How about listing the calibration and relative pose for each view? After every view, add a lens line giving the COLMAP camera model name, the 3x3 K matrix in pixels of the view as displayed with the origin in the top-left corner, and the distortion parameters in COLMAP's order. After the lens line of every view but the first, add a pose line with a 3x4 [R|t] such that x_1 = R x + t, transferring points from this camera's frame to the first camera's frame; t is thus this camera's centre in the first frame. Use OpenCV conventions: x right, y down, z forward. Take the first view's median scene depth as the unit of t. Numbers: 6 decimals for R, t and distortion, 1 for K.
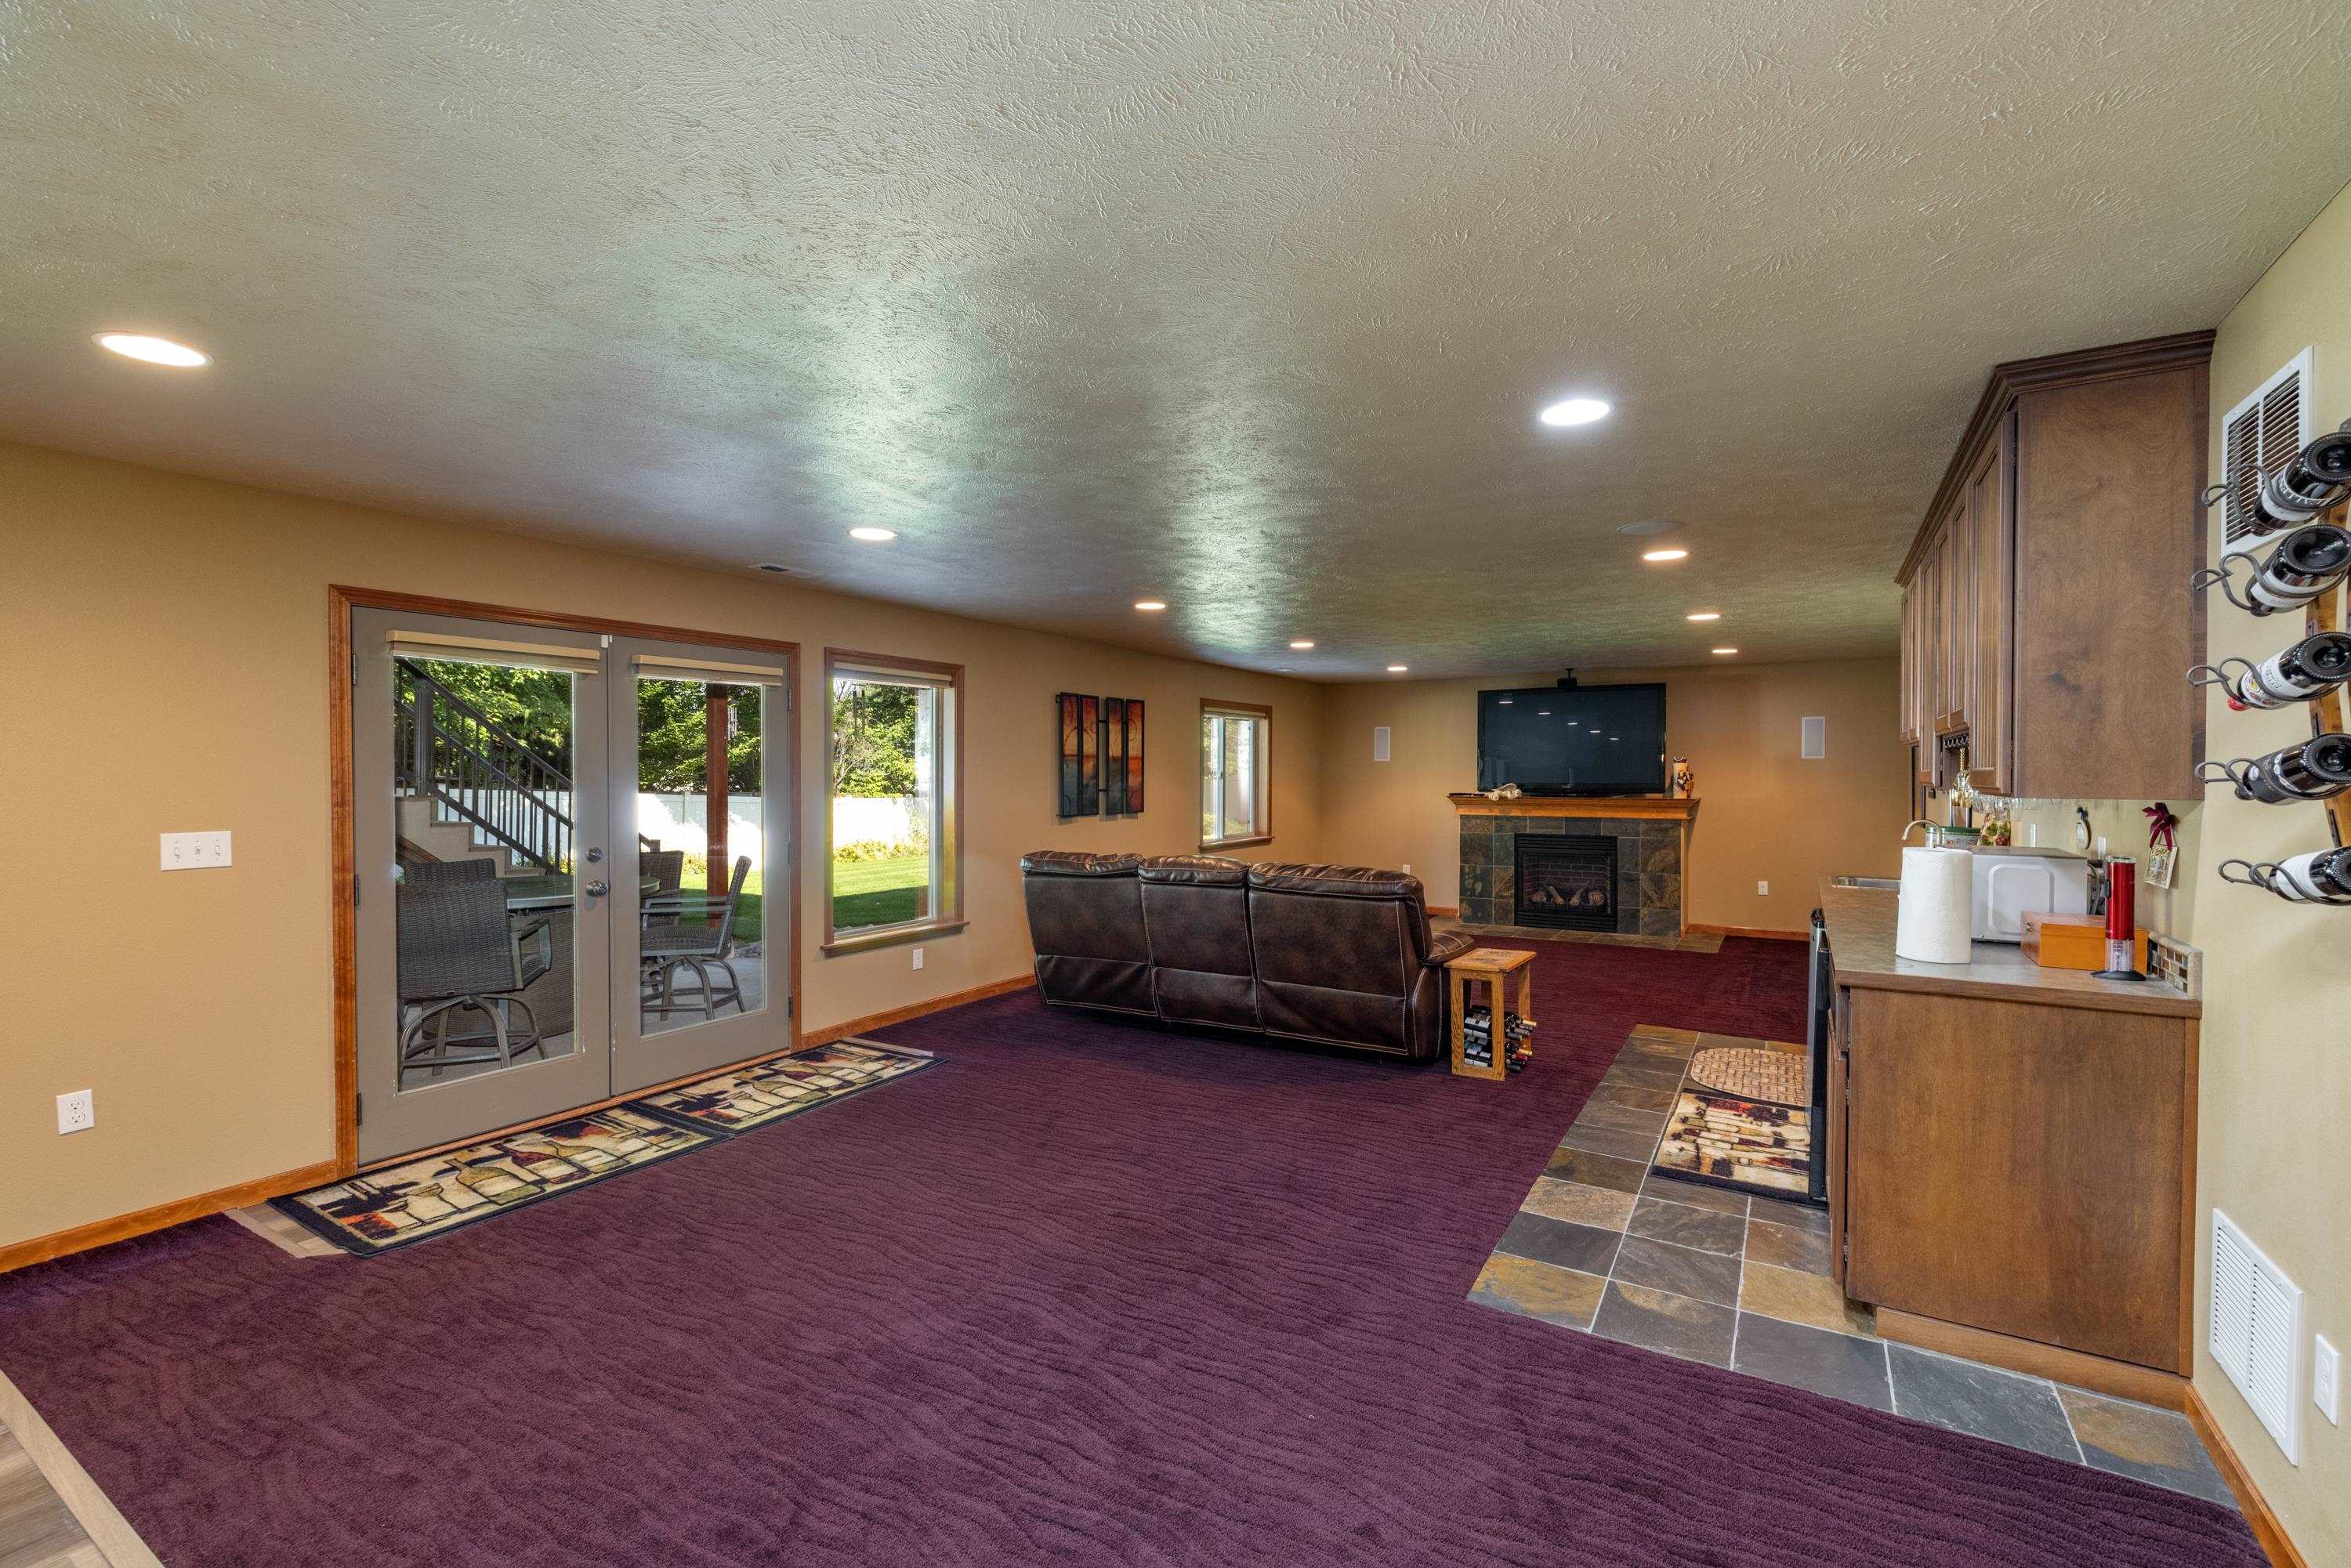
lens RADIAL K [[1023.6, 0, 1196.3], [0, 1023.6, 785.0], [0, 0, 1]] dist [0.003321, 0.000457]
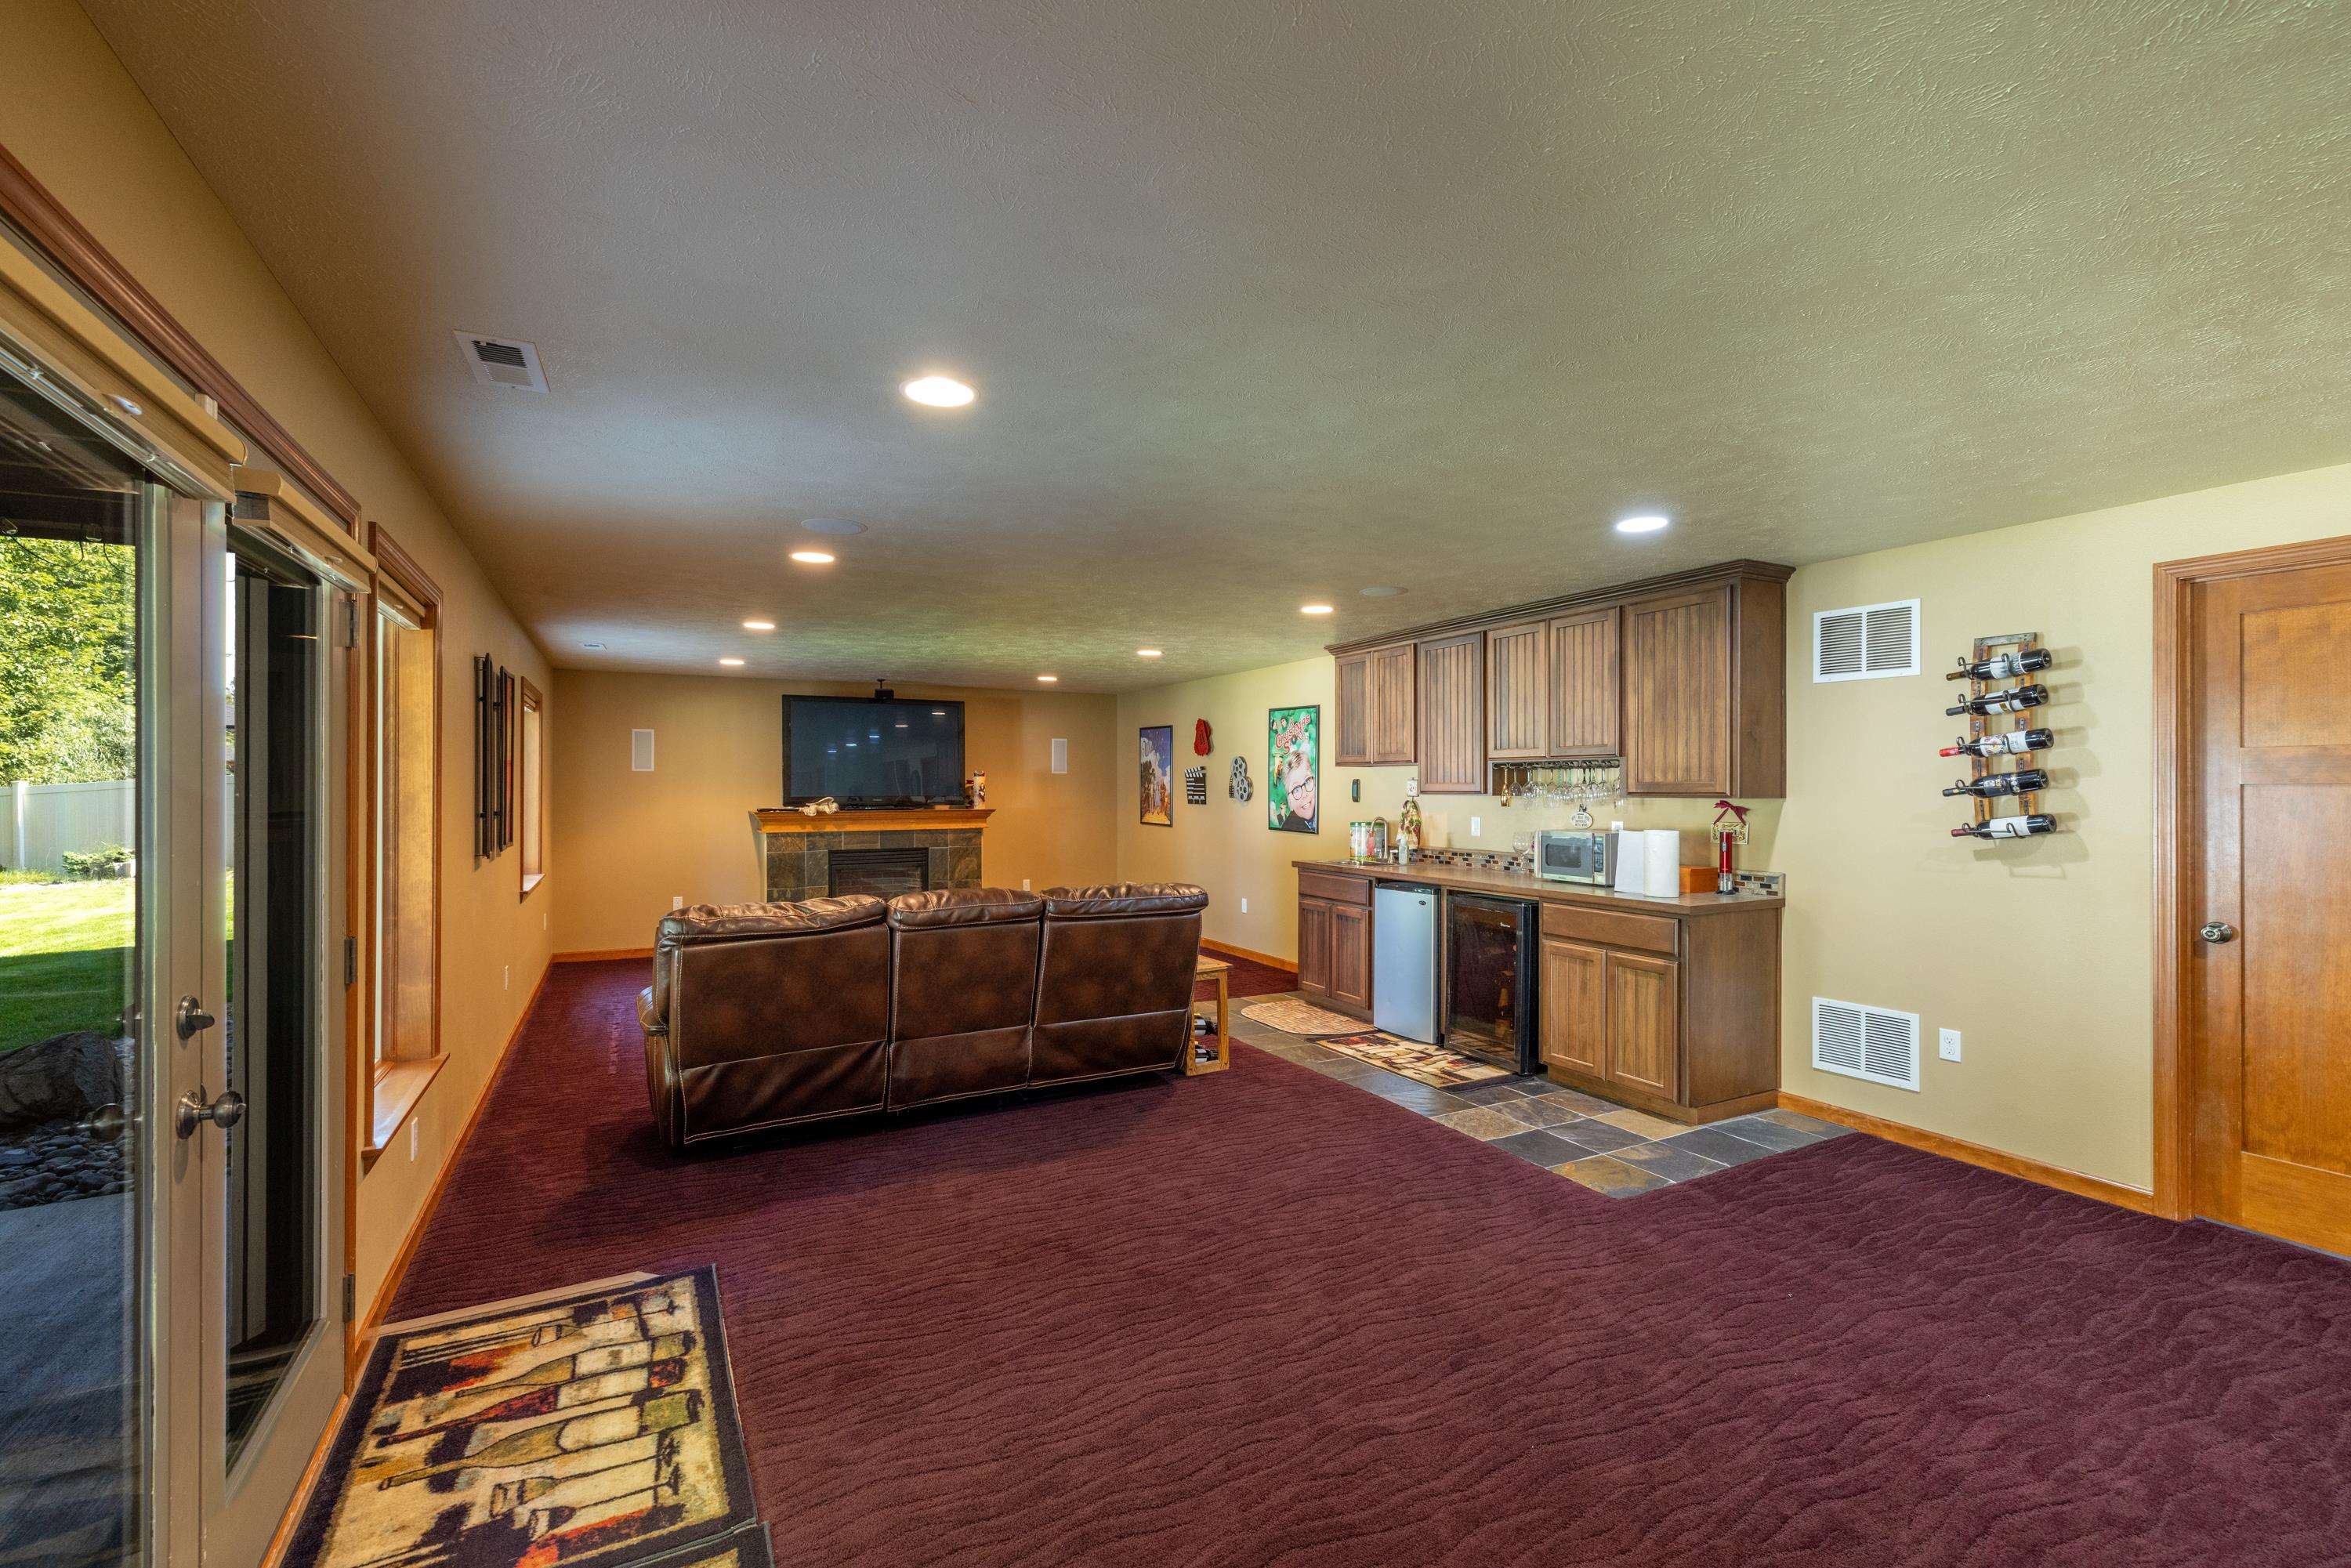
lens RADIAL K [[1023.6, 0, 1195.8], [0, 1023.6, 783.5], [0, 0, 1]] dist [0.003321, 0.000457]
pose [[0.505713, 0.001037, 0.862701, -0.632054], [0.011298, 0.999906, -0.007825, -0.005081], [-0.862628, 0.013704, 0.505654, 0.462274]]
